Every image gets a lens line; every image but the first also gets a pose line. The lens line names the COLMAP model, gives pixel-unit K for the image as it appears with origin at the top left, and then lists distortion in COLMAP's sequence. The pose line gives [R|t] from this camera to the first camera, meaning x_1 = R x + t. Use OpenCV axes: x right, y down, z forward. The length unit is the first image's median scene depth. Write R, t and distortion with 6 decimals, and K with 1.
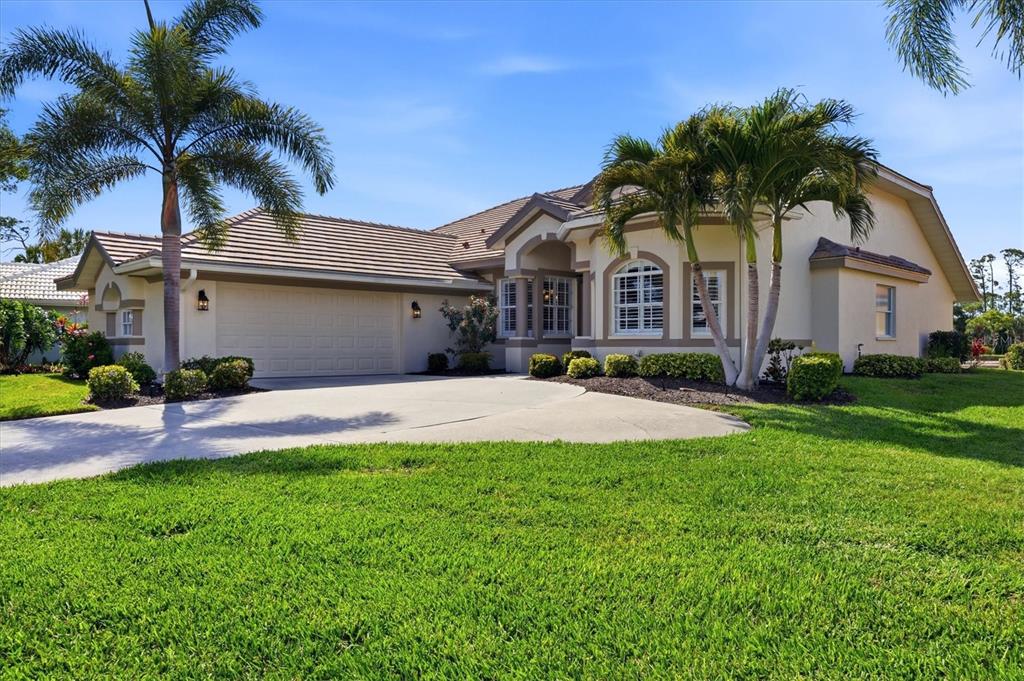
lens RADIAL K [[678.7, 0, 515.6], [0, 678.7, 346.9], [0, 0, 1]] dist [-0.003758, -0.000131]
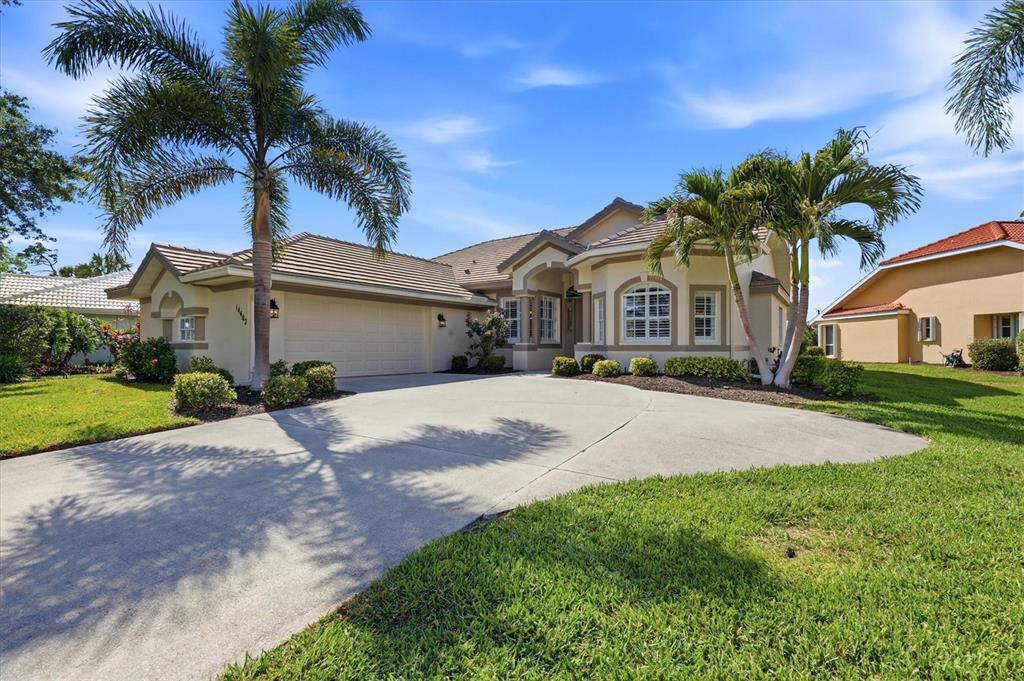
lens RADIAL K [[438.7, 0, 508.9], [0, 438.7, 344.1], [0, 0, 1]] dist [0.001501, -0.000363]
pose [[0.983620, 0.002180, 0.180241, -0.197523], [-0.000592, 0.999961, -0.008863, -0.005529], [-0.180253, 0.008611, 0.983583, 0.219016]]
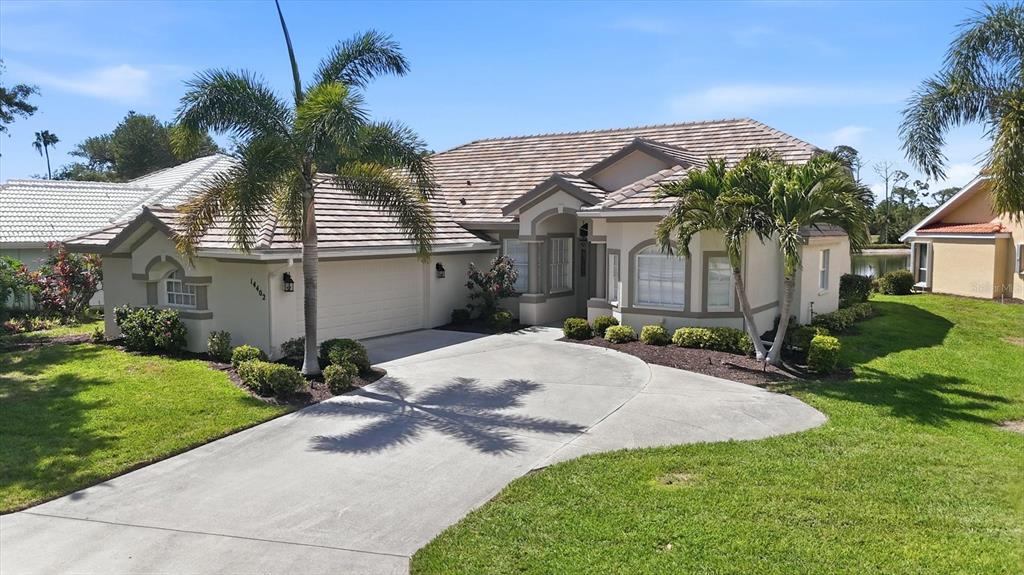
lens RADIAL K [[712.2, 0, 510.2], [0, 712.2, 278.7], [0, 0, 1]] dist [0.046257, -0.002098]
pose [[0.978080, -0.014558, 0.207719, -0.321018], [-0.000289, 0.997457, 0.071266, -0.144156], [-0.208228, -0.069764, 0.975589, -0.186141]]
